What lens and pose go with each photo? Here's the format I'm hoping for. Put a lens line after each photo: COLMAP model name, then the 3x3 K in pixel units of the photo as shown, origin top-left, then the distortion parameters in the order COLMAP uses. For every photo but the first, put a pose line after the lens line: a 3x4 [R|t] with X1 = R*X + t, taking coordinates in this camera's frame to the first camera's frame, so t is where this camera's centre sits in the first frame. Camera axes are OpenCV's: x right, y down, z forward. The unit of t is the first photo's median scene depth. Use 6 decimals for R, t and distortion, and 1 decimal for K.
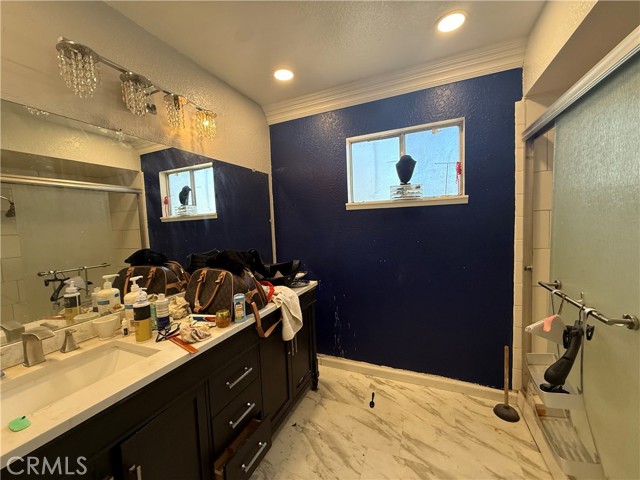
lens RADIAL K [[255.1, 0, 319.4], [0, 255.1, 239.7], [0, 0, 1]] dist [0.000724, -0.000458]
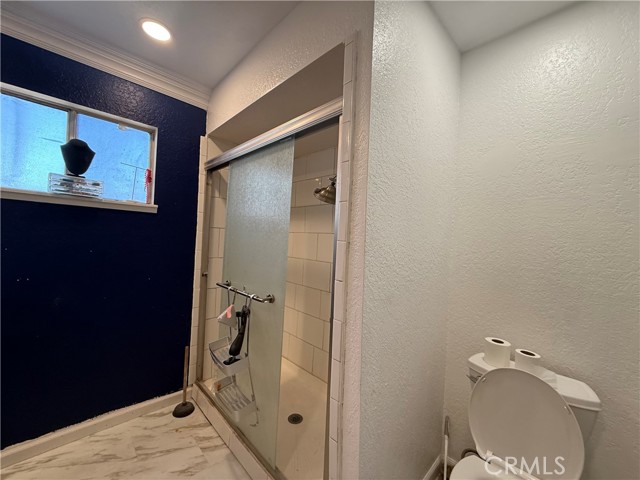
lens RADIAL K [[255.1, 0, 319.7], [0, 255.1, 239.3], [0, 0, 1]] dist [0.000724, -0.000458]
pose [[0.375618, 0.062708, 0.924651, -0.100980], [-0.002950, 0.997784, -0.066469, 0.024802], [-0.926770, 0.022239, 0.374971, 0.040428]]
